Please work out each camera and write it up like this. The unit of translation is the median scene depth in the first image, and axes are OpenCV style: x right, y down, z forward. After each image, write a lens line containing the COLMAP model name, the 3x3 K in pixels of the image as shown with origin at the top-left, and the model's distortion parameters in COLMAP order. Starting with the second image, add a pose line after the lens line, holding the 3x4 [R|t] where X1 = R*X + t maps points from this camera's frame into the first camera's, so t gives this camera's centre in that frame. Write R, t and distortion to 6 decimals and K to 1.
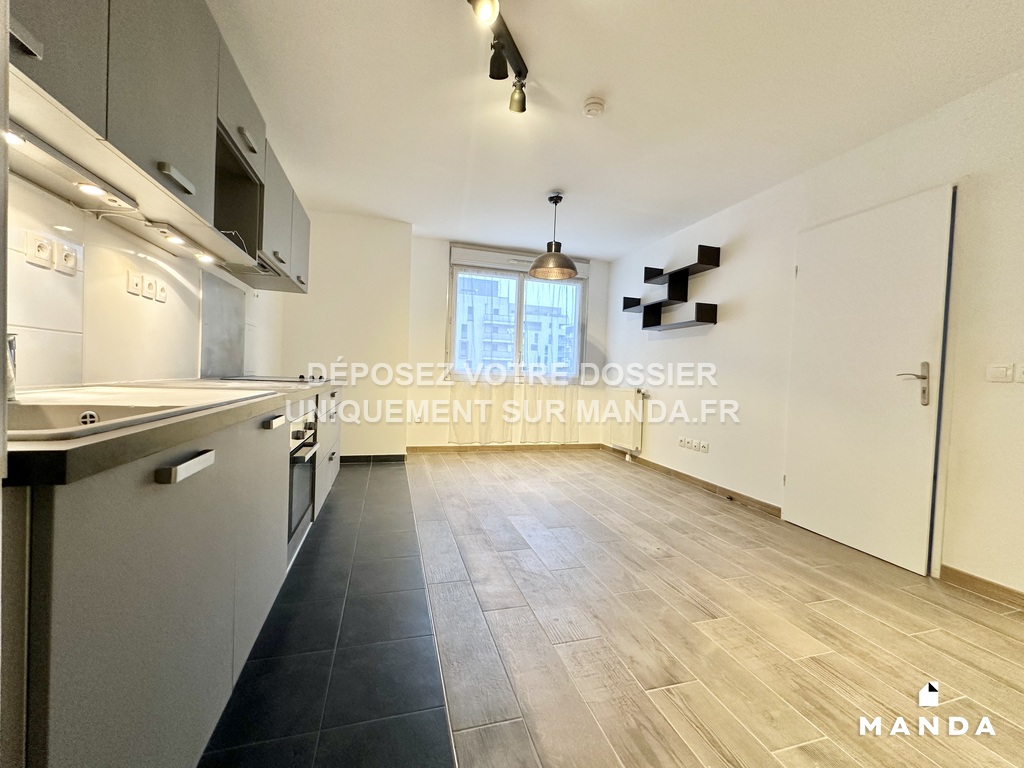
lens RADIAL K [[407.8, 0, 511.2], [0, 407.8, 382.9], [0, 0, 1]] dist [-0.000544, 0.000122]
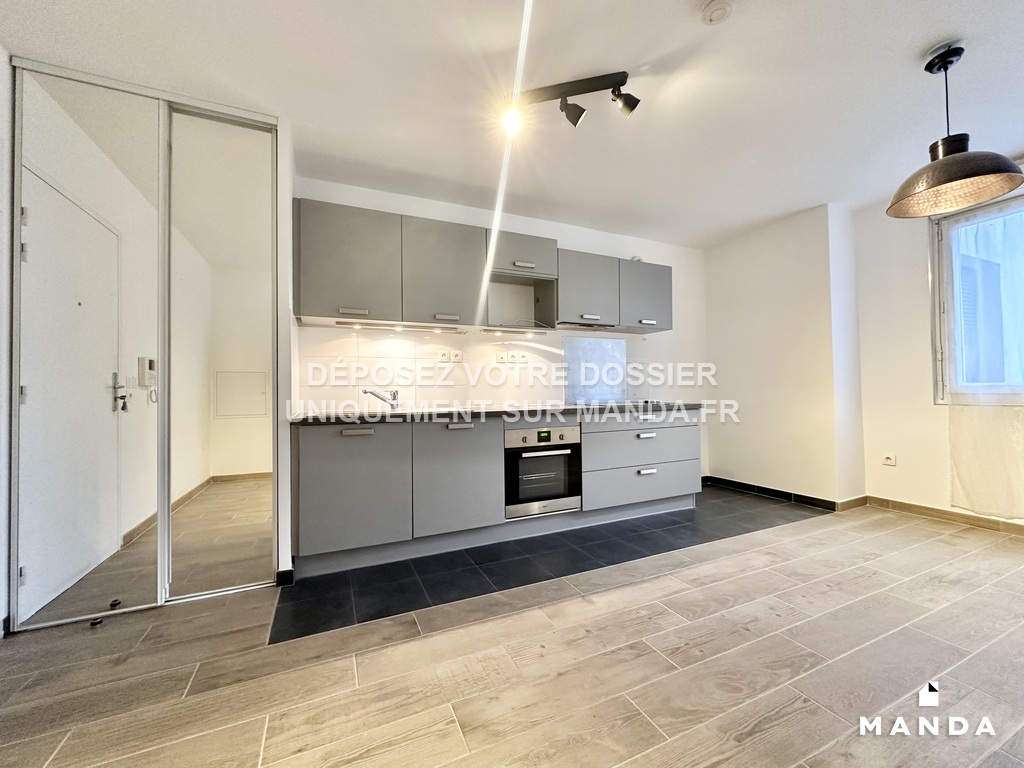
lens RADIAL K [[407.8, 0, 511.2], [0, 407.8, 382.9], [0, 0, 1]] dist [-0.000544, 0.000122]
pose [[0.136099, -0.060637, -0.988838, 0.534764], [-0.004178, 0.998081, -0.061778, 0.004333], [0.990686, 0.012539, 0.135585, 0.378625]]
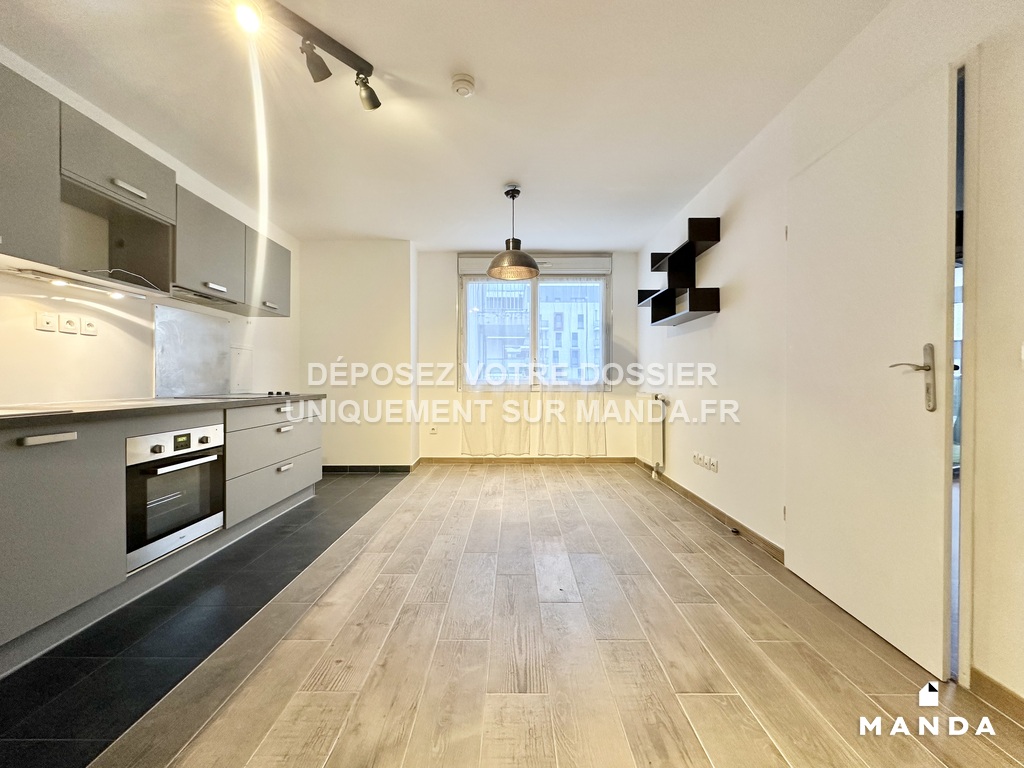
lens RADIAL K [[407.8, 0, 511.2], [0, 407.8, 382.9], [0, 0, 1]] dist [-0.000544, 0.000122]
pose [[0.956494, -0.035999, -0.289521, 0.360864], [0.029651, 0.999215, -0.026284, 0.004729], [0.290240, 0.016556, 0.956811, 0.120758]]
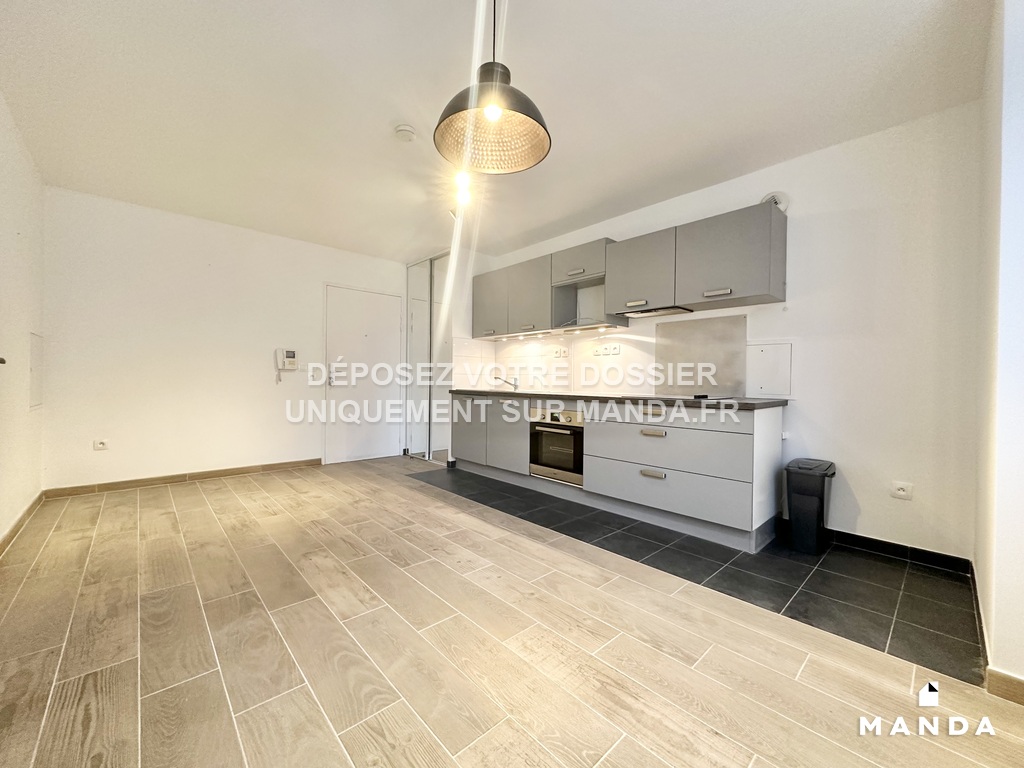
lens RADIAL K [[407.8, 0, 511.2], [0, 407.8, 382.9], [0, 0, 1]] dist [-0.000544, 0.000122]
pose [[-0.897806, -0.048332, -0.437731, 0.262667], [-0.058120, 0.998269, 0.008983, -0.024952], [0.436539, 0.033506, -0.899061, 1.417640]]
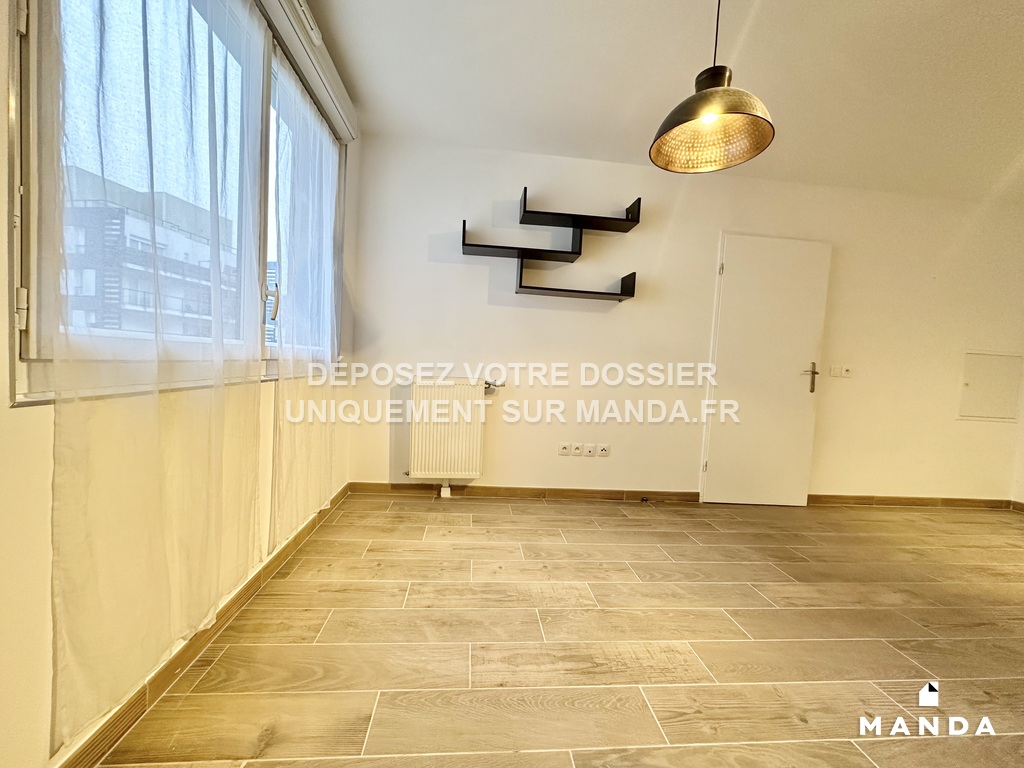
lens RADIAL K [[407.8, 0, 511.2], [0, 407.8, 382.9], [0, 0, 1]] dist [-0.000544, 0.000122]
pose [[0.195504, -0.075142, 0.977820, -0.394662], [-0.024739, 0.996365, 0.081513, -0.044914], [-0.980391, -0.040126, 0.192934, 1.127401]]
